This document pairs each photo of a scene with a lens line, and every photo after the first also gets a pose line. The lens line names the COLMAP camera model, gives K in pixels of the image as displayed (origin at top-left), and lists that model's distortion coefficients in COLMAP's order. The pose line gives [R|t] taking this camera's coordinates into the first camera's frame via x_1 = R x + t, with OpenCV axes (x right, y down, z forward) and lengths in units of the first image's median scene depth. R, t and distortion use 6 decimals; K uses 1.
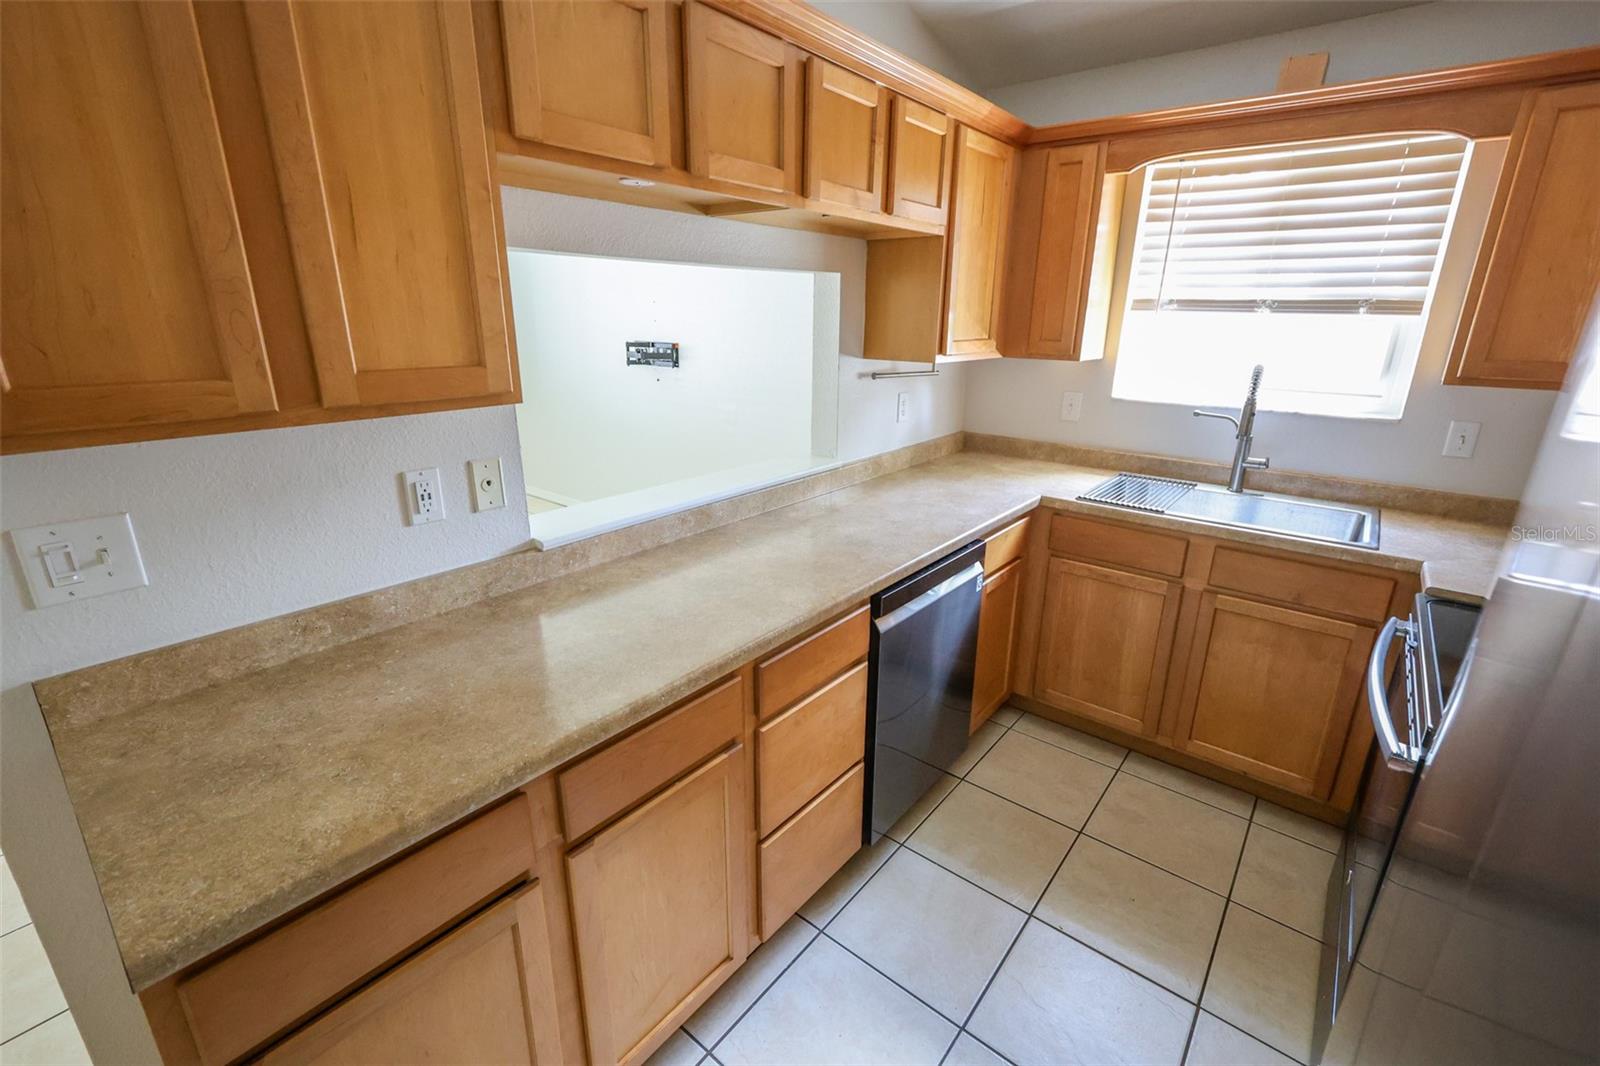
lens RADIAL K [[693.4, 0, 810.2], [0, 693.4, 541.6], [0, 0, 1]] dist [0.002292, -0.000566]
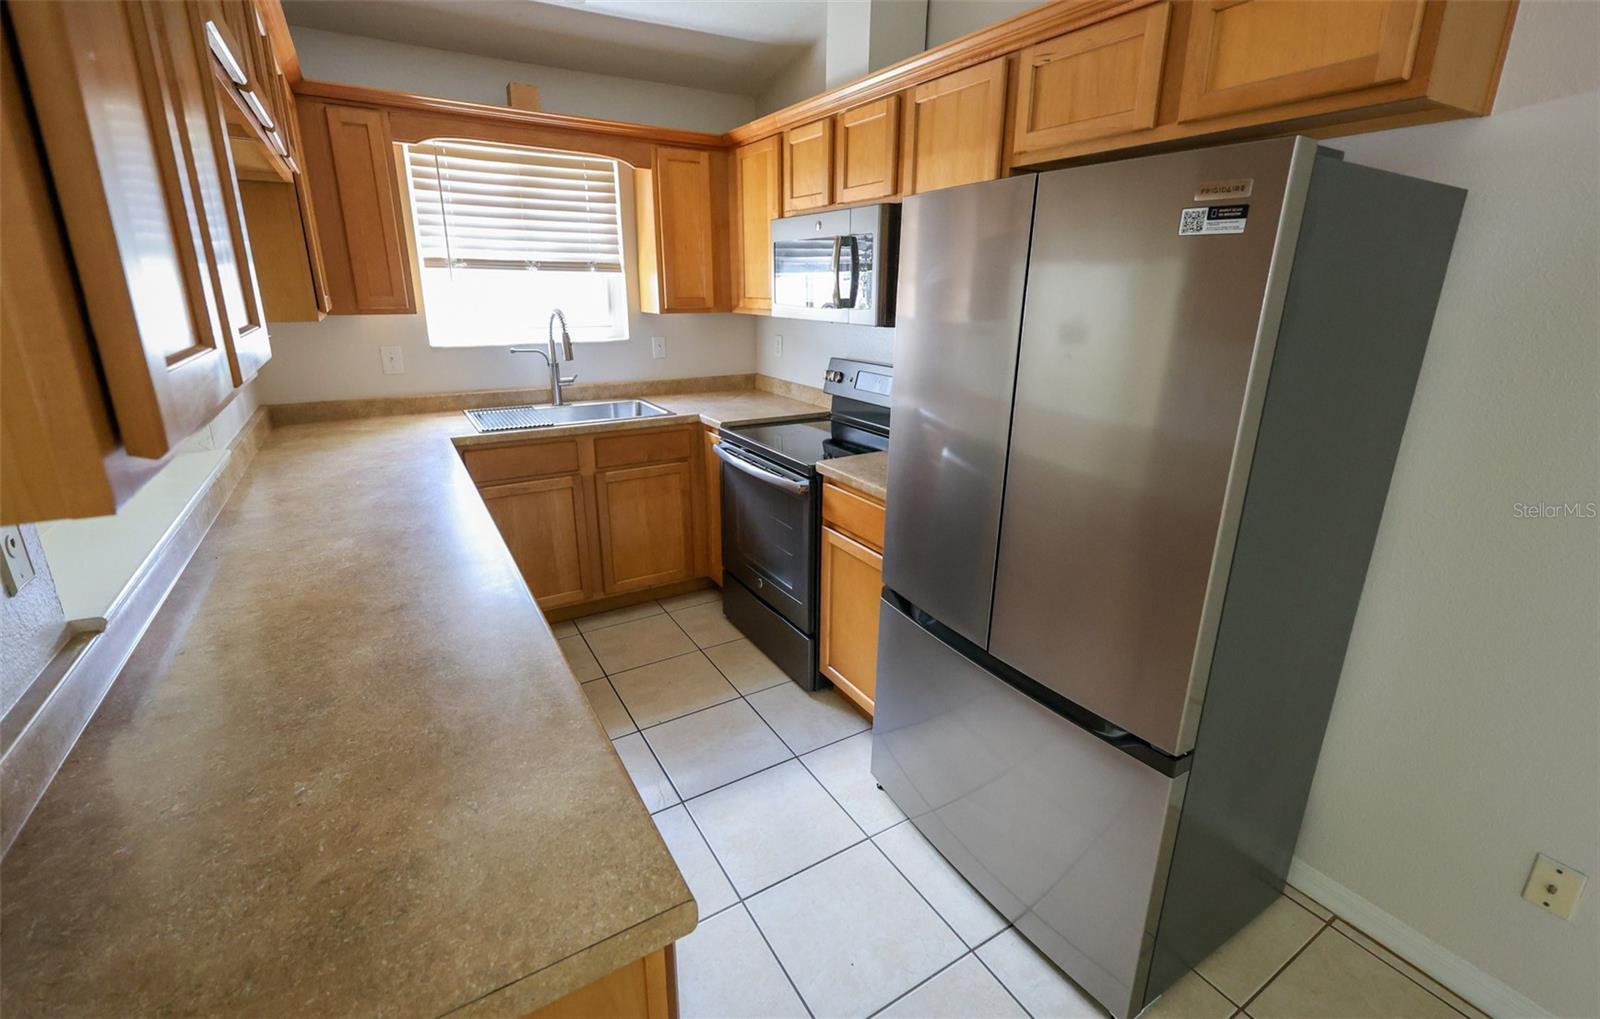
lens RADIAL K [[682.9, 0, 798.6], [0, 682.9, 501.6], [0, 0, 1]] dist [-0.000285, -0.000175]
pose [[0.341359, -0.292568, 0.893240, -0.474372], [0.294480, 0.935768, 0.193959, -0.019169], [-0.892611, 0.196832, 0.405588, 0.102966]]
